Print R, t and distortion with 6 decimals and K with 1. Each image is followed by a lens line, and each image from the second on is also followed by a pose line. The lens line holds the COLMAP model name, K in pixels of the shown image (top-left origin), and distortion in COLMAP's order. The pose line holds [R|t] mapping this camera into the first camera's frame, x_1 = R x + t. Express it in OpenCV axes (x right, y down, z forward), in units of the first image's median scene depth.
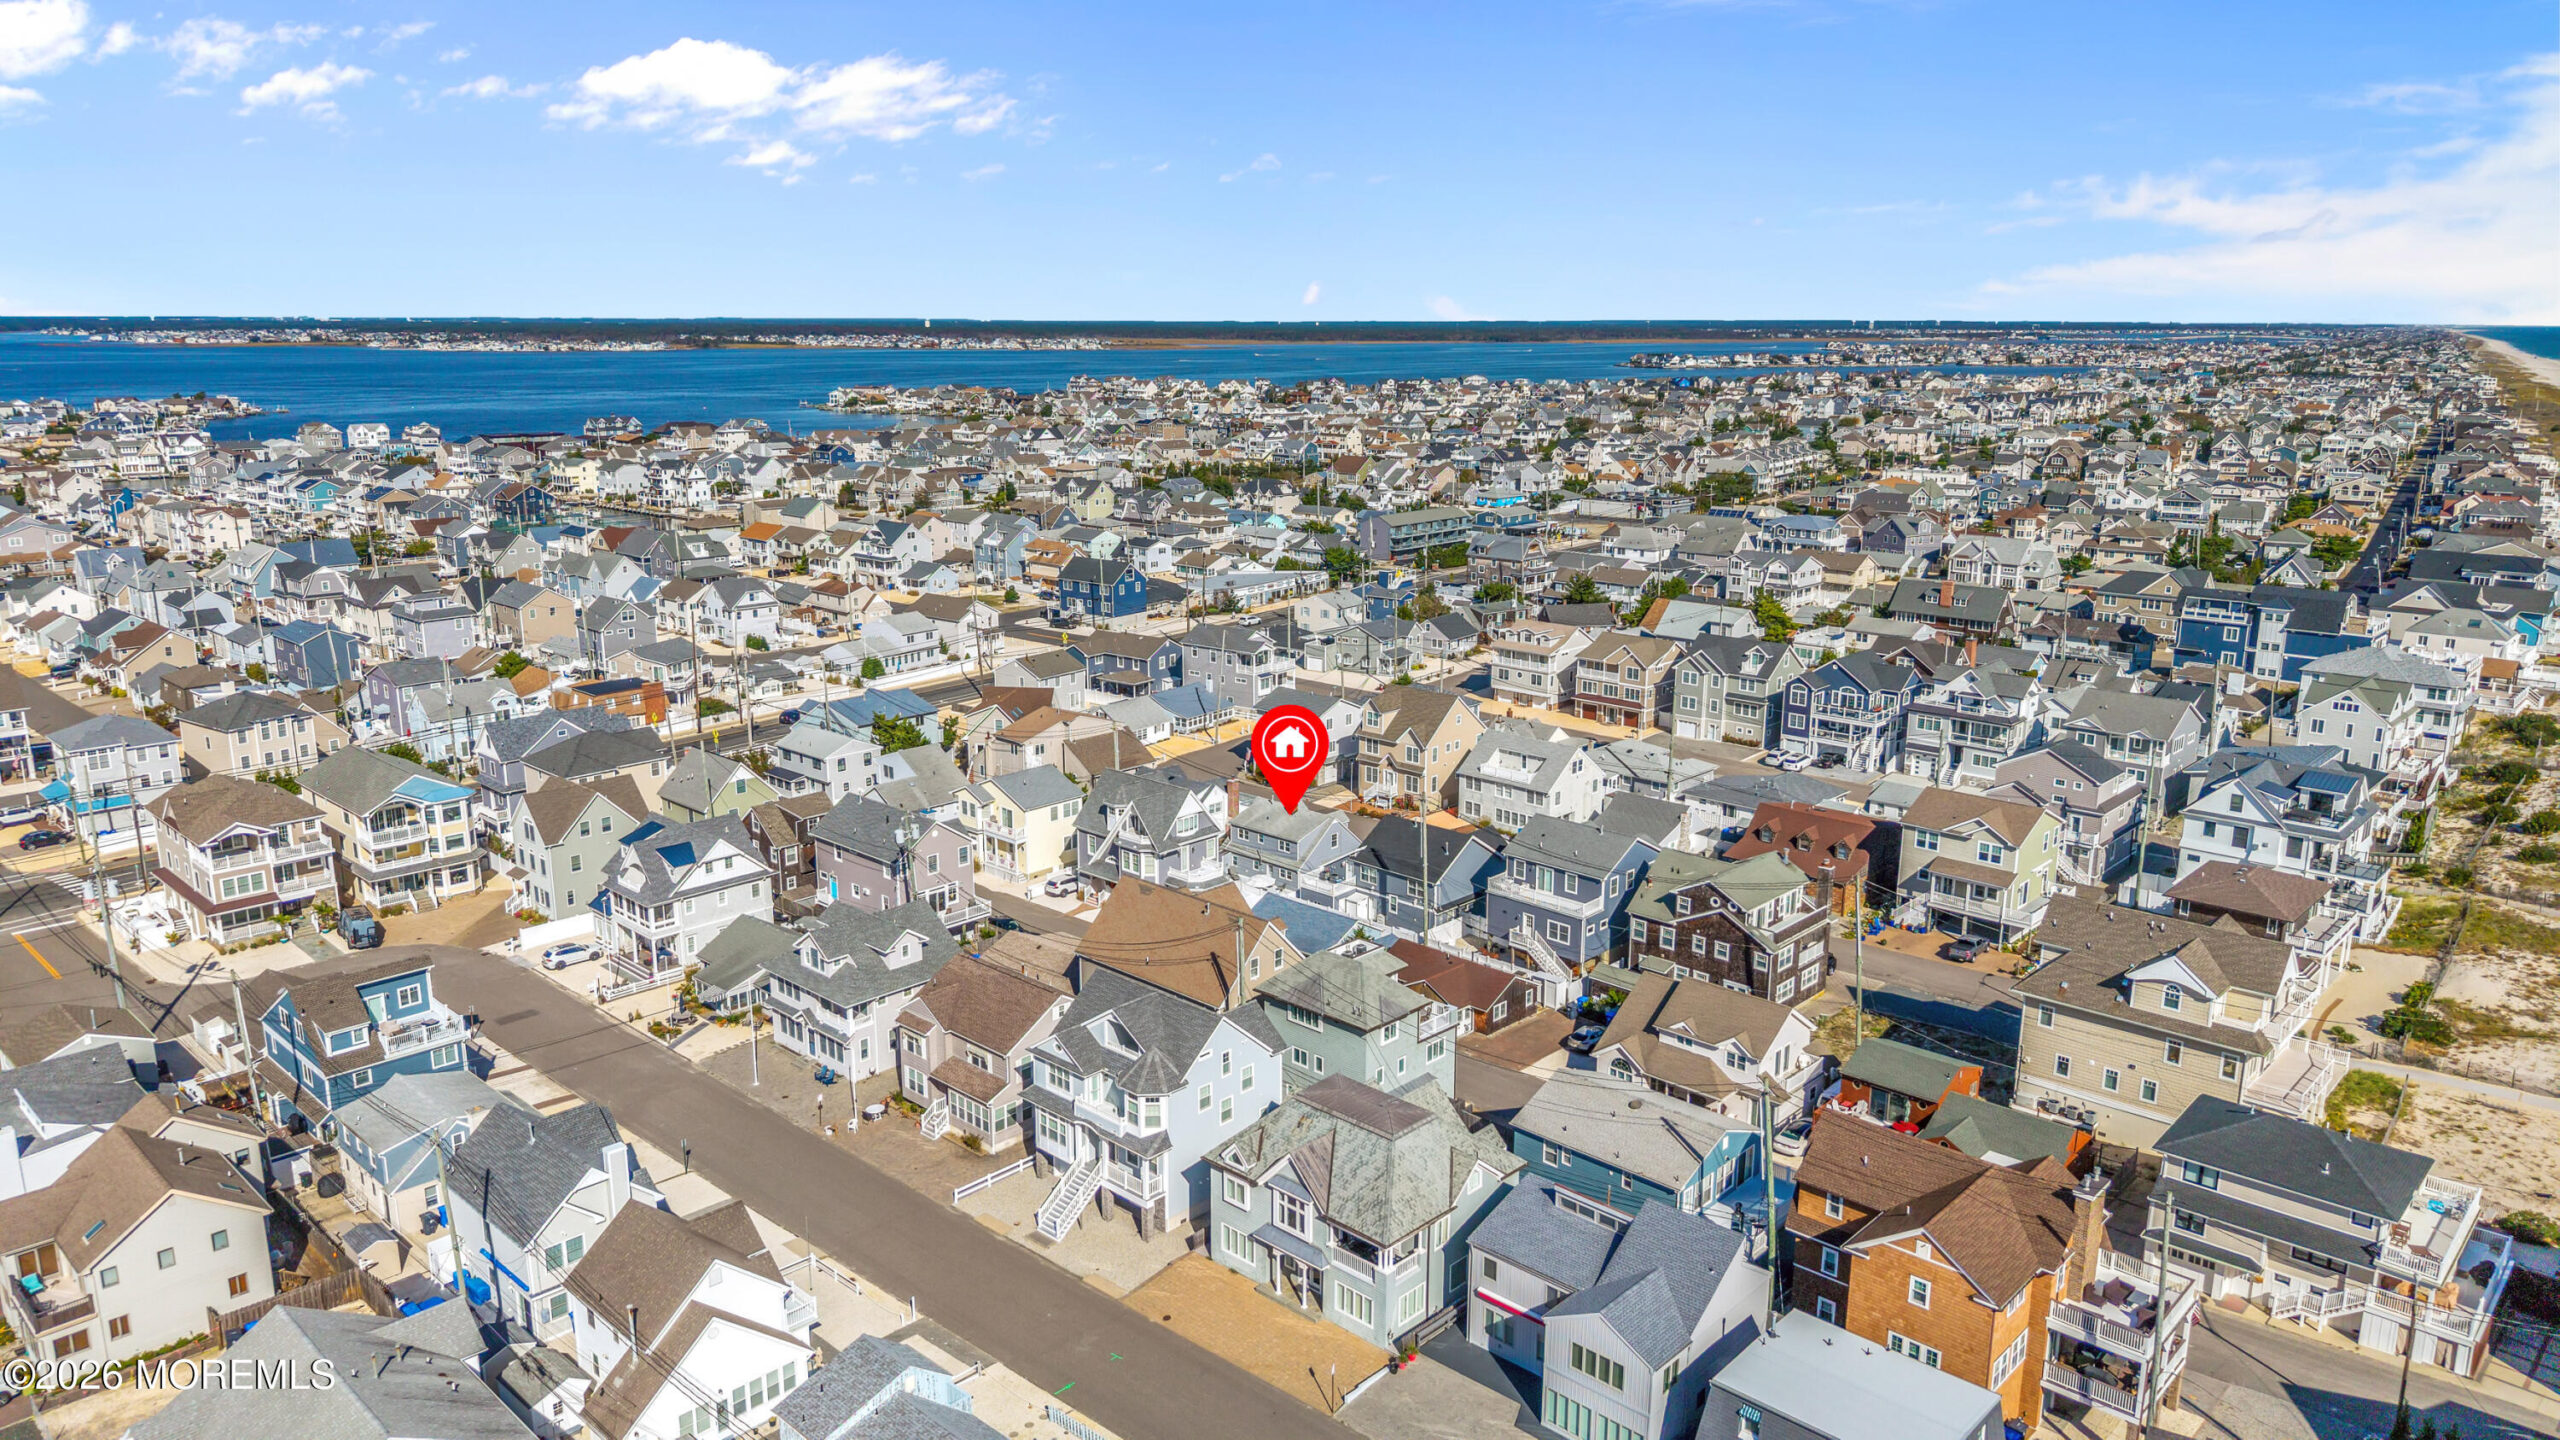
lens RADIAL K [[1701.6, 0, 1290.5], [0, 1701.6, 653.9], [0, 0, 1]] dist [0.020799, -0.008640]
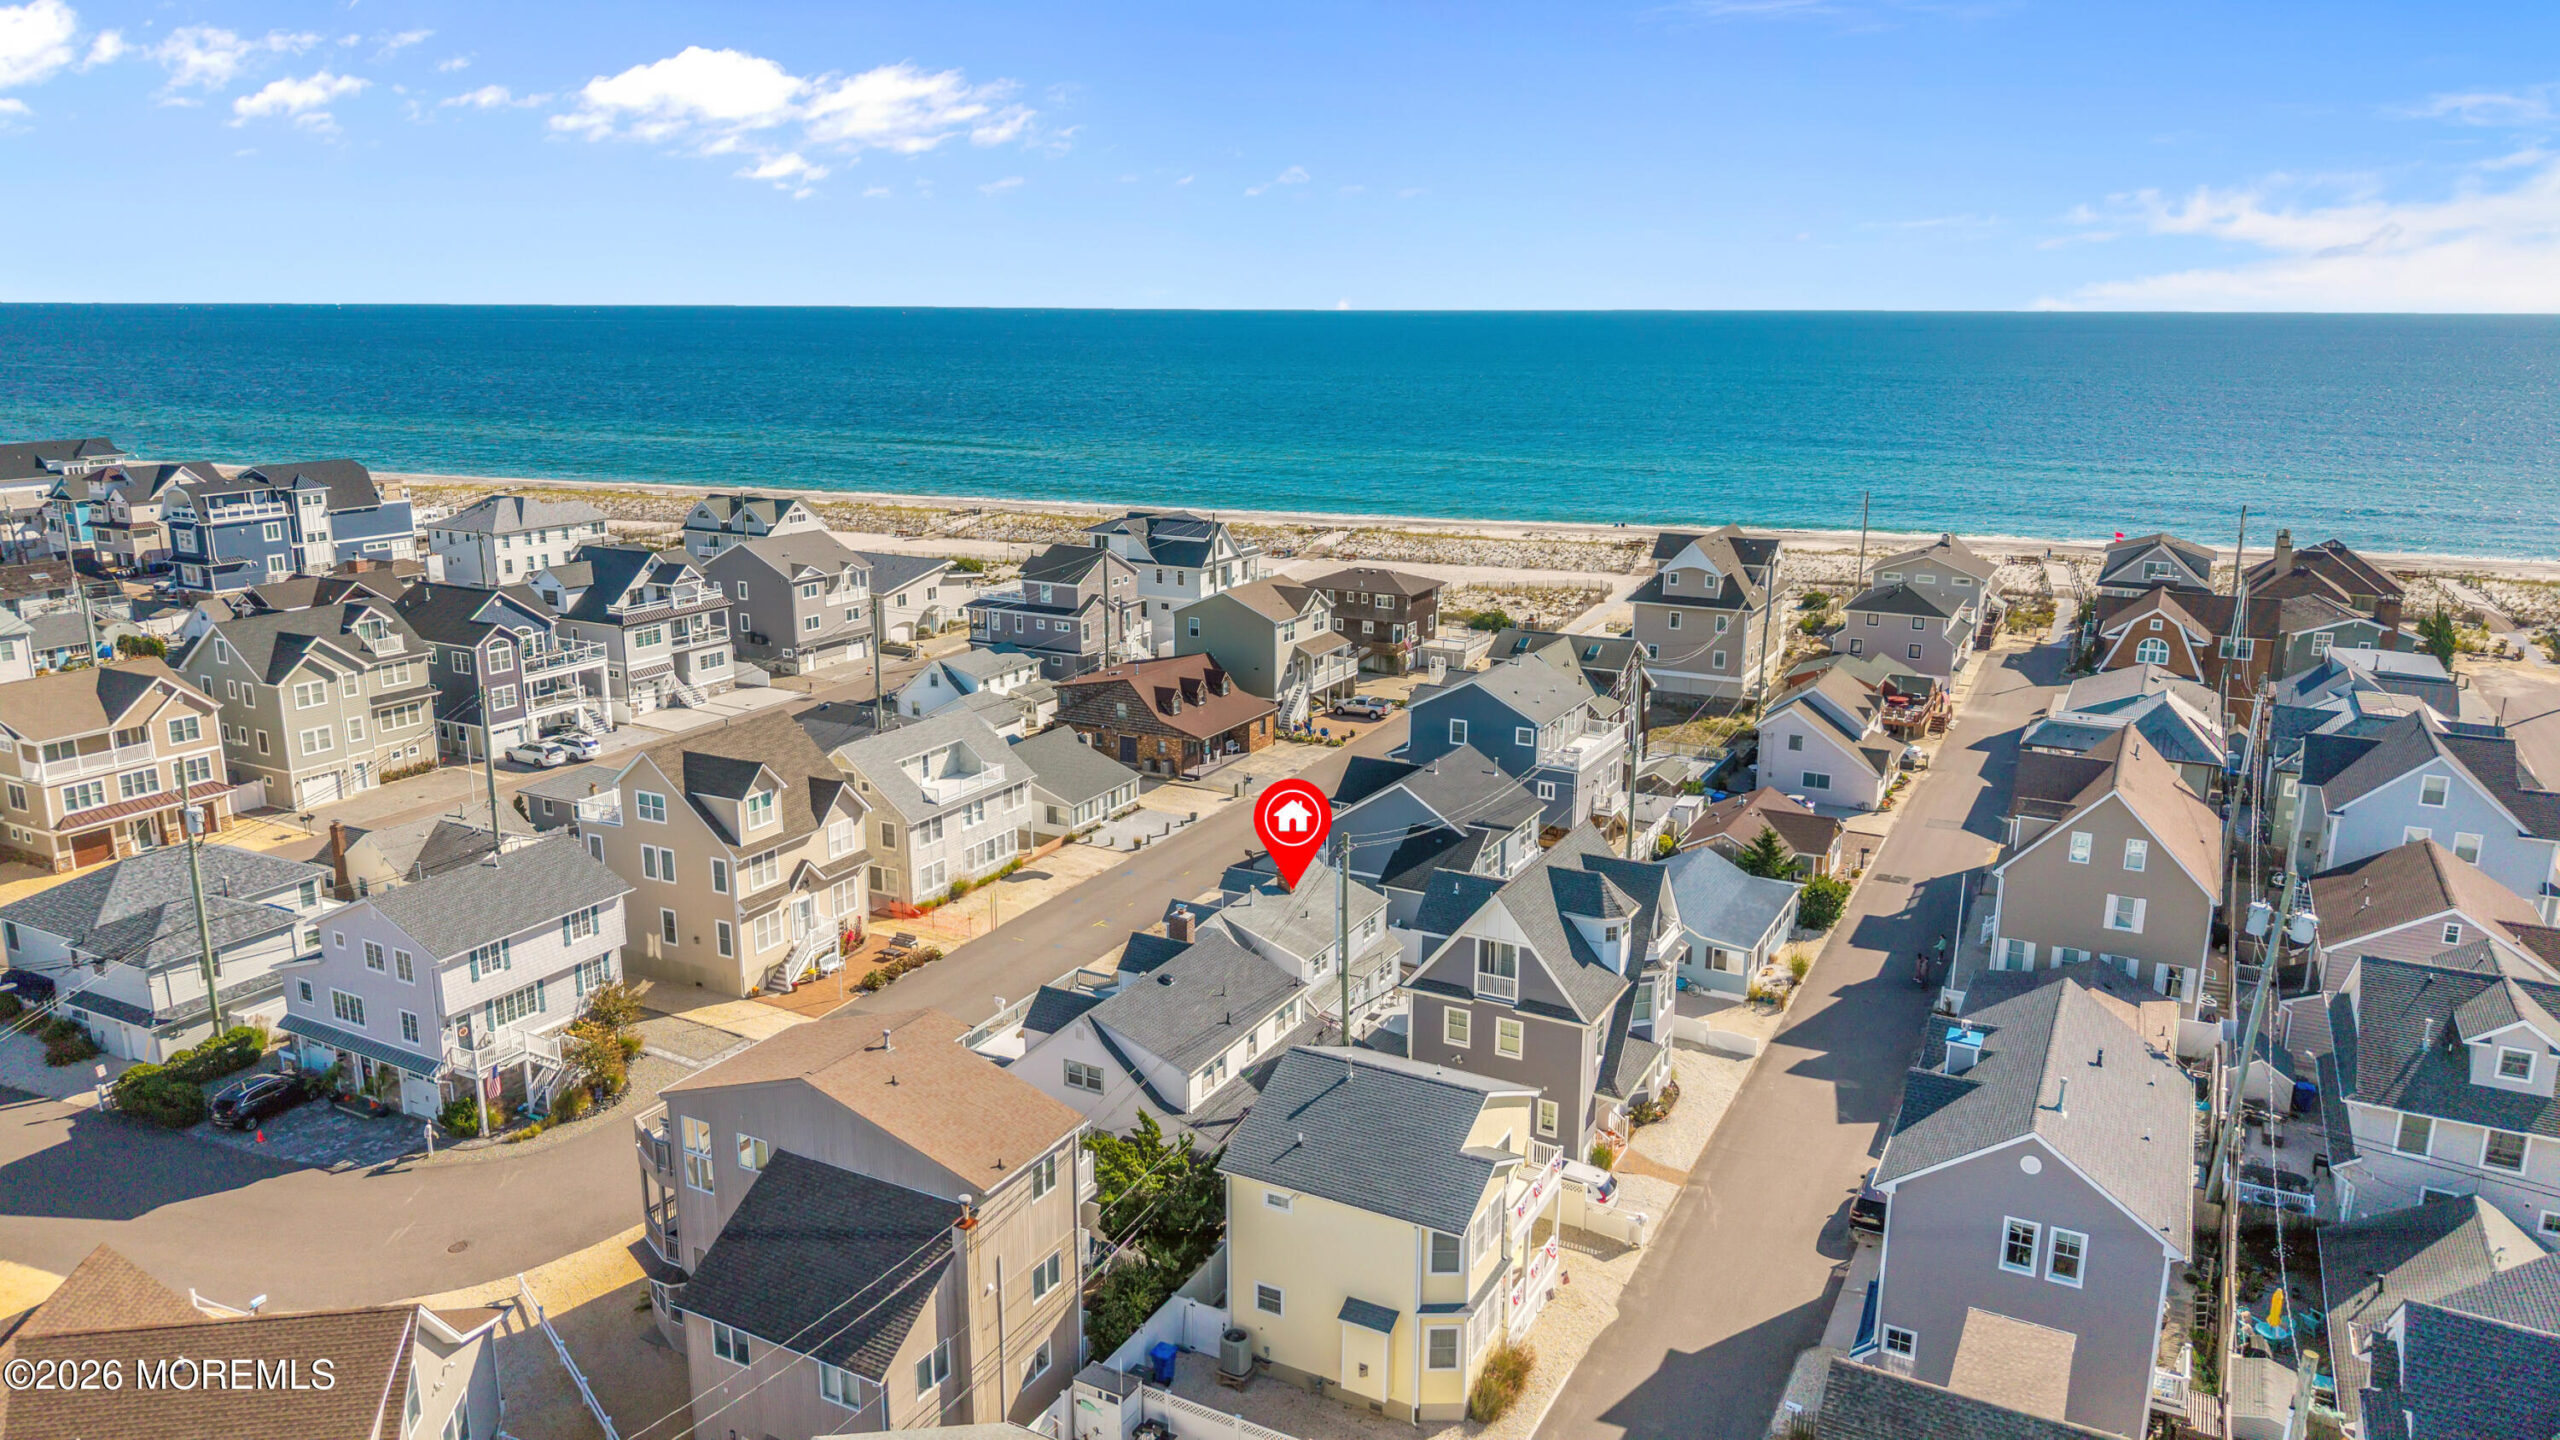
lens RADIAL K [[1701.6, 0, 1290.5], [0, 1701.6, 653.9], [0, 0, 1]] dist [0.020799, -0.008640]
pose [[-0.271320, -0.193392, 0.942860, -0.405275], [0.178755, 0.952438, 0.246796, -0.086827], [-0.945744, 0.235502, -0.223846, 0.963932]]
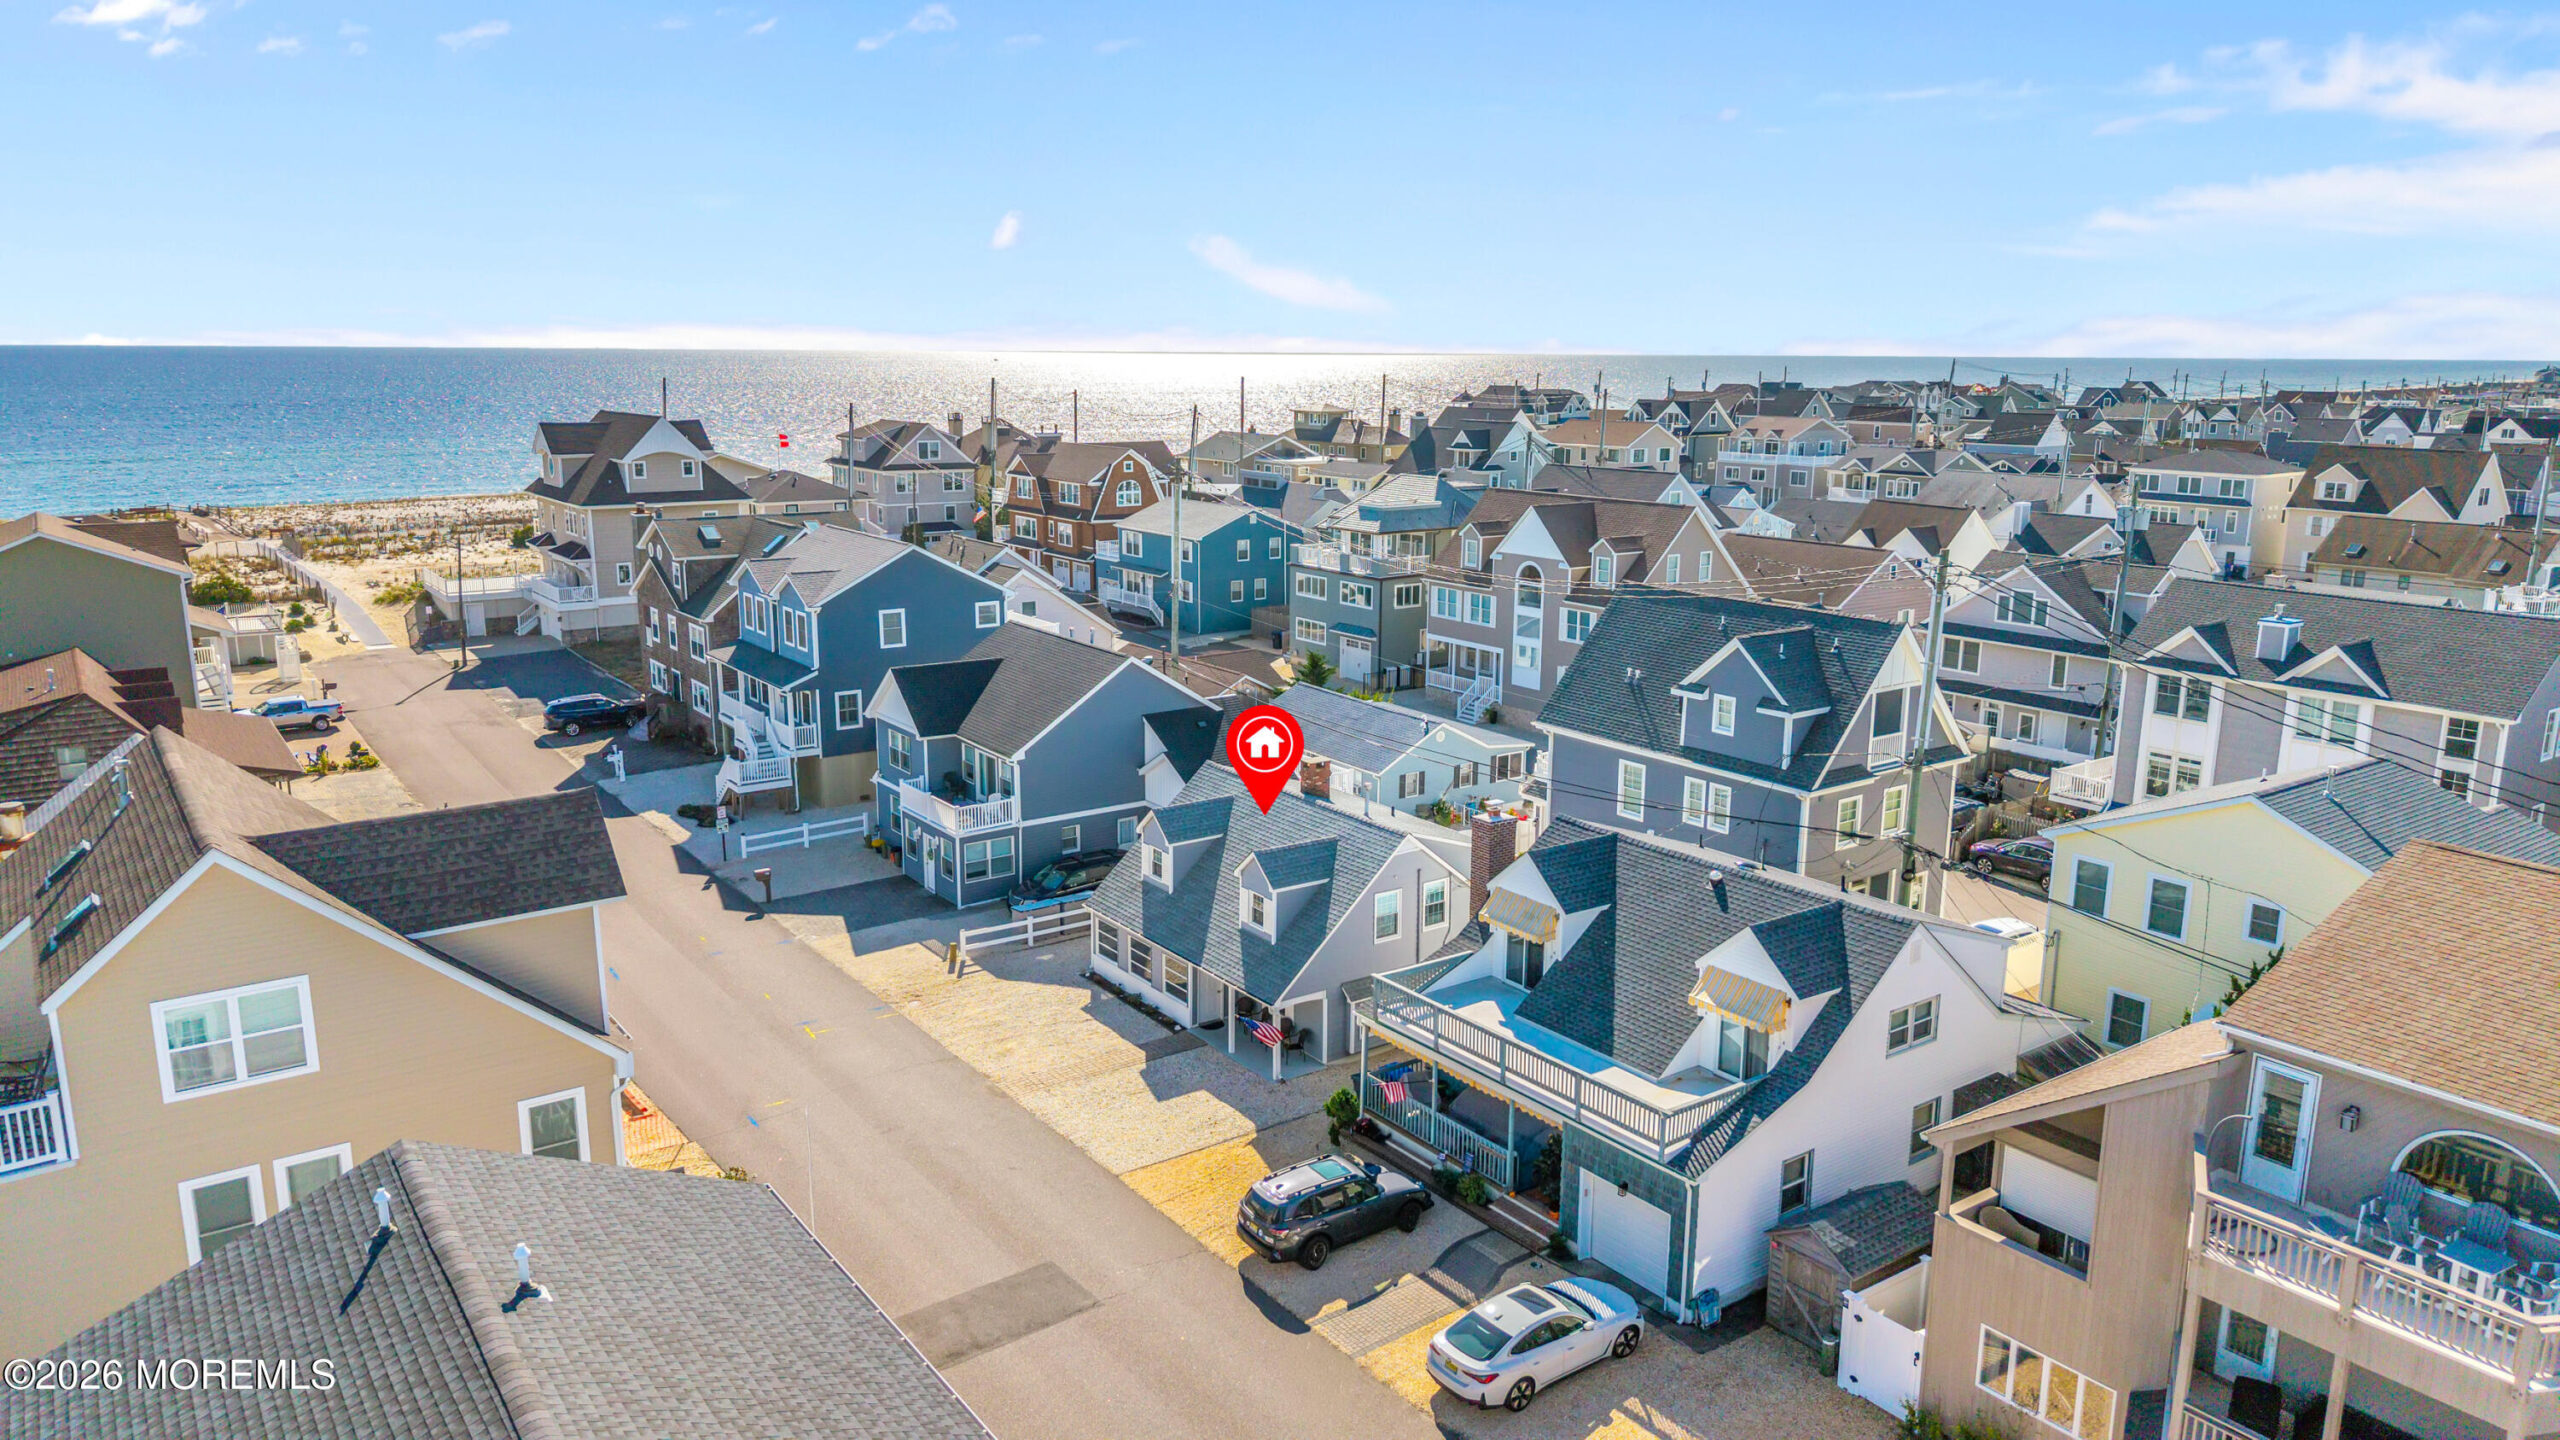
lens RADIAL K [[1701.6, 0, 1290.5], [0, 1701.6, 653.9], [0, 0, 1]] dist [0.020799, -0.008640]
pose [[-0.984643, -0.038200, 0.170349, -0.025808], [0.025260, 0.934326, 0.355523, -0.035322], [-0.172743, 0.354366, -0.919013, 1.124432]]
